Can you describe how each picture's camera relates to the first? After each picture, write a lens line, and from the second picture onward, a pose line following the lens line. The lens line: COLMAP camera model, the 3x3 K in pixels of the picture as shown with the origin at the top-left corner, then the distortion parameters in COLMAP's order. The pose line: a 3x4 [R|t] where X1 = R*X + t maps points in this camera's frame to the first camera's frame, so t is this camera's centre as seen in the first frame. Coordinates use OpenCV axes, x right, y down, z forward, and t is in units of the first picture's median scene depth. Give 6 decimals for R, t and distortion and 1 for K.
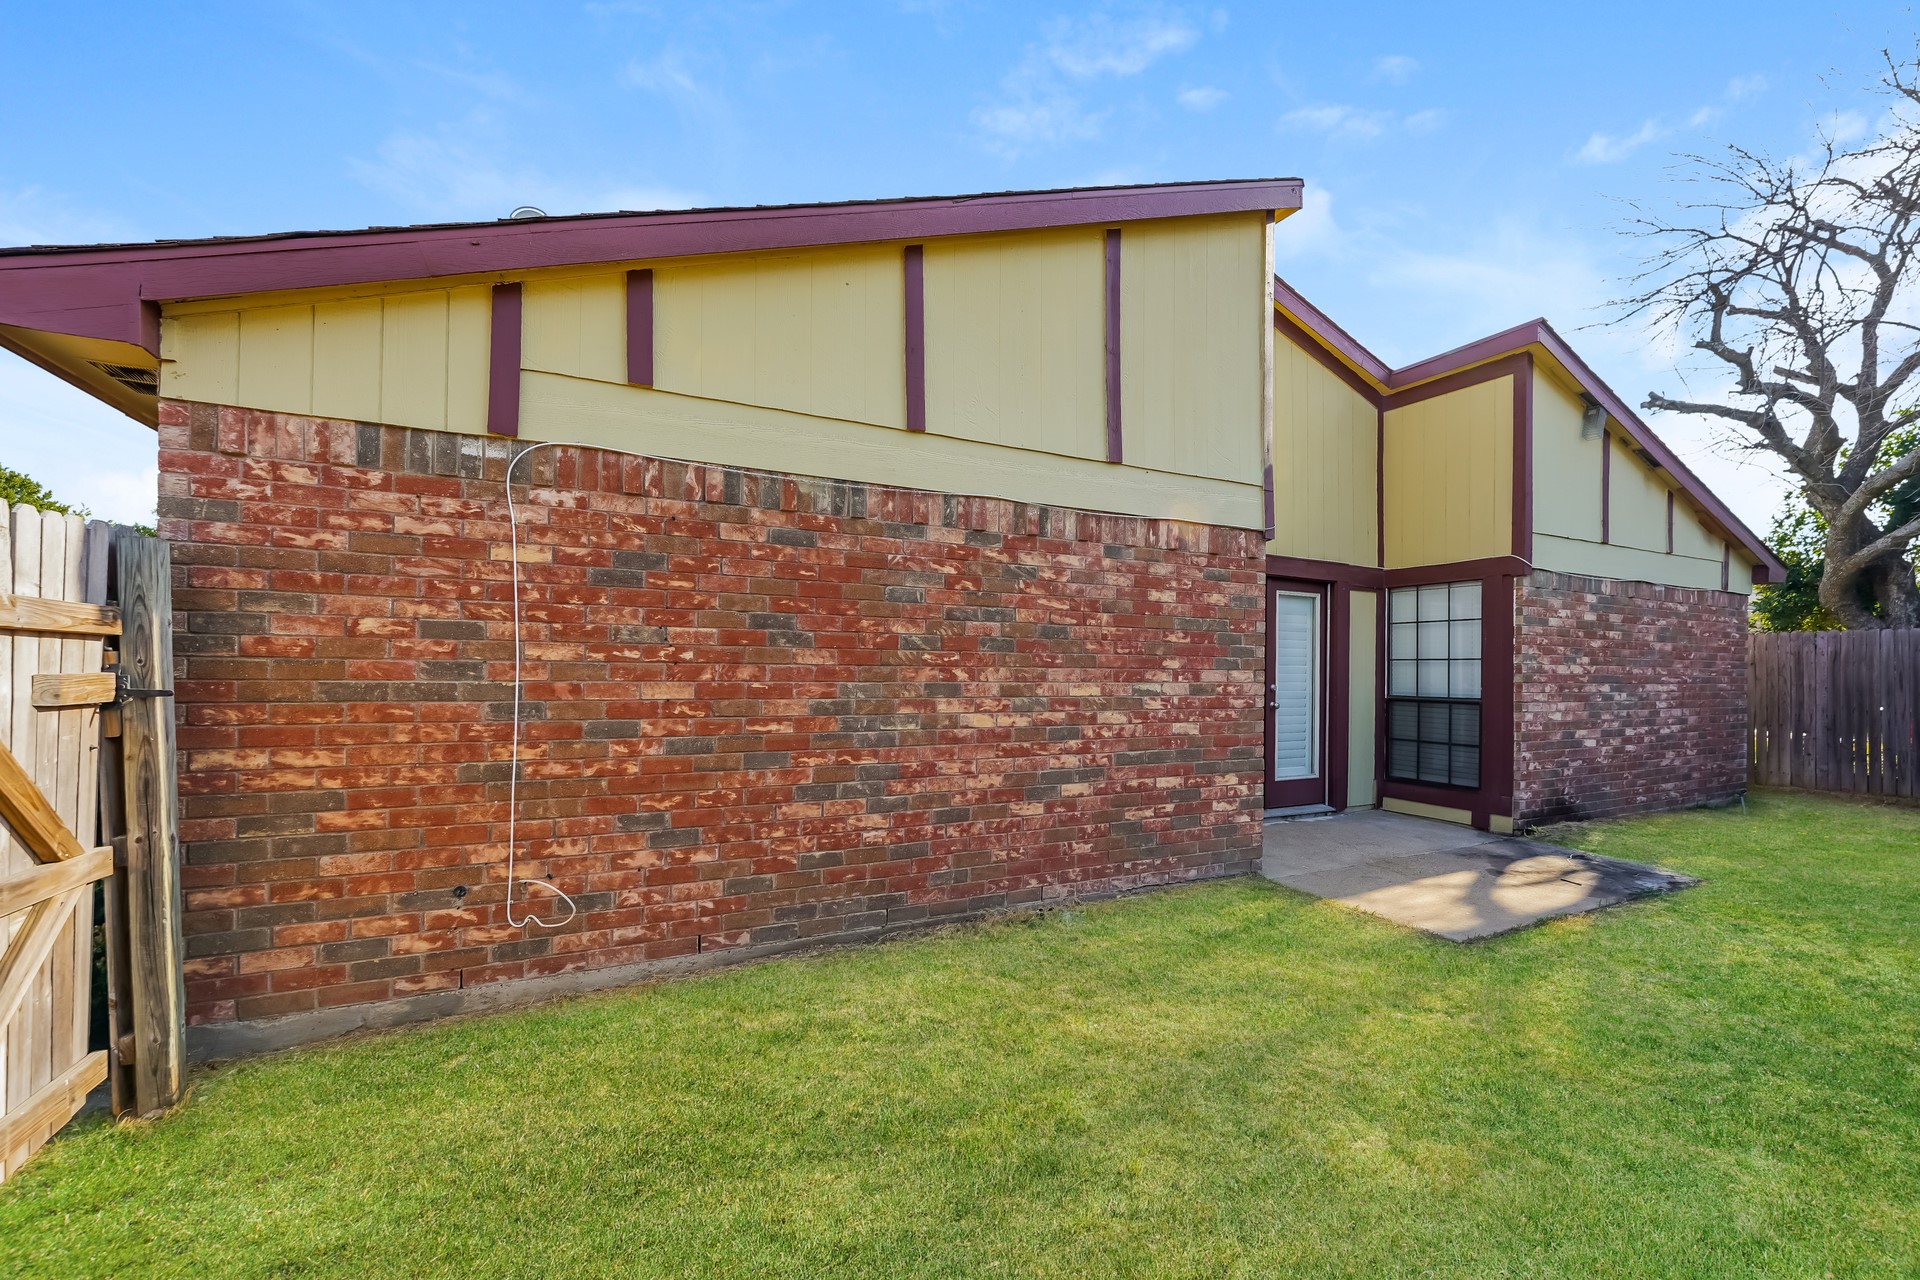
lens RADIAL K [[792.2, 0, 955.1], [0, 792.2, 658.2], [0, 0, 1]] dist [-0.015238, 0.003022]
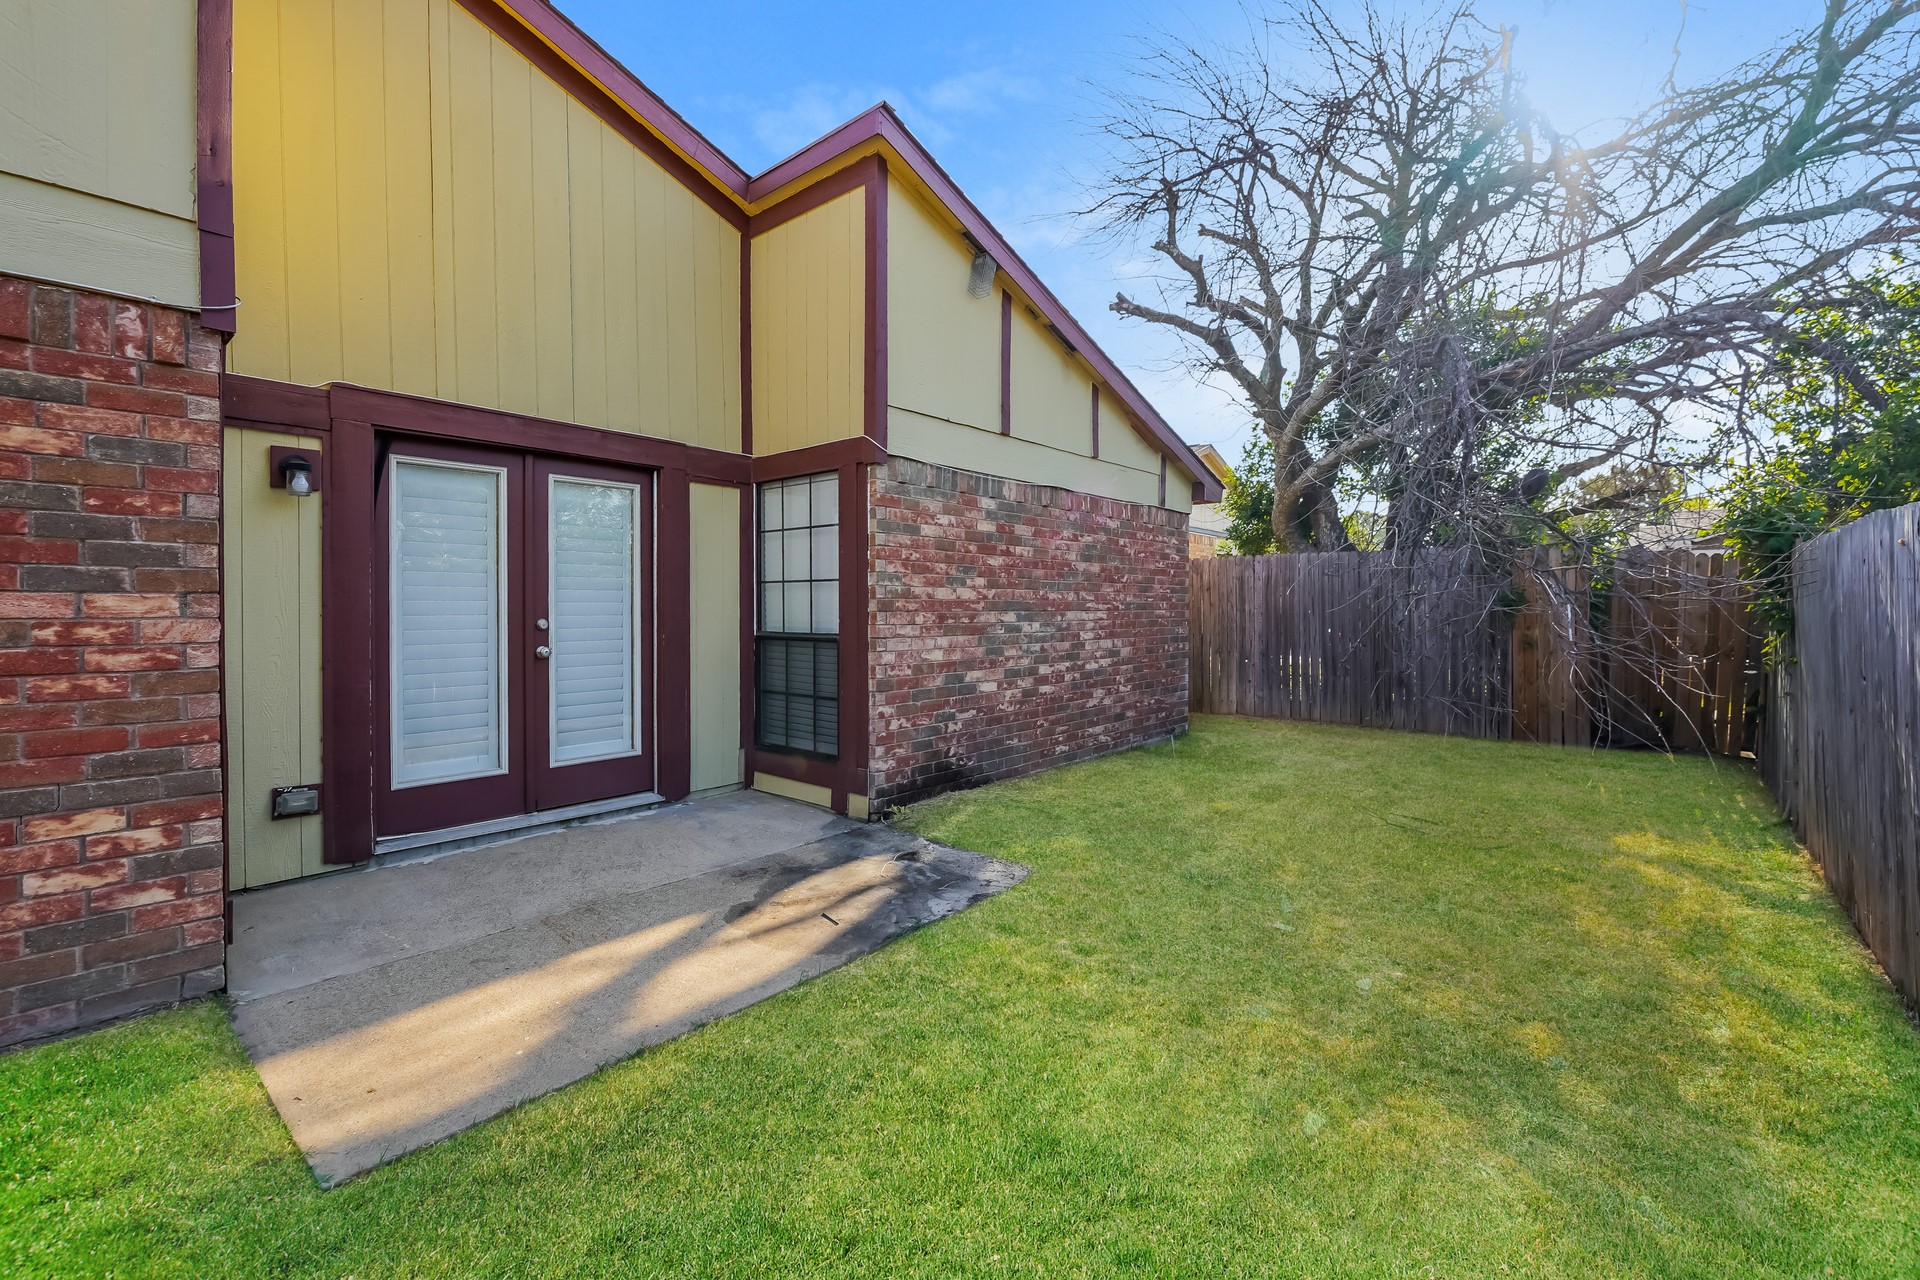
lens RADIAL K [[792.2, 0, 984.7], [0, 792.2, 601.9], [0, 0, 1]] dist [-0.015238, 0.003022]
pose [[0.919516, -0.008581, 0.392959, 0.474611], [0.004432, 0.999924, 0.011465, 0.012901], [-0.393028, -0.008801, 0.919484, 0.260051]]
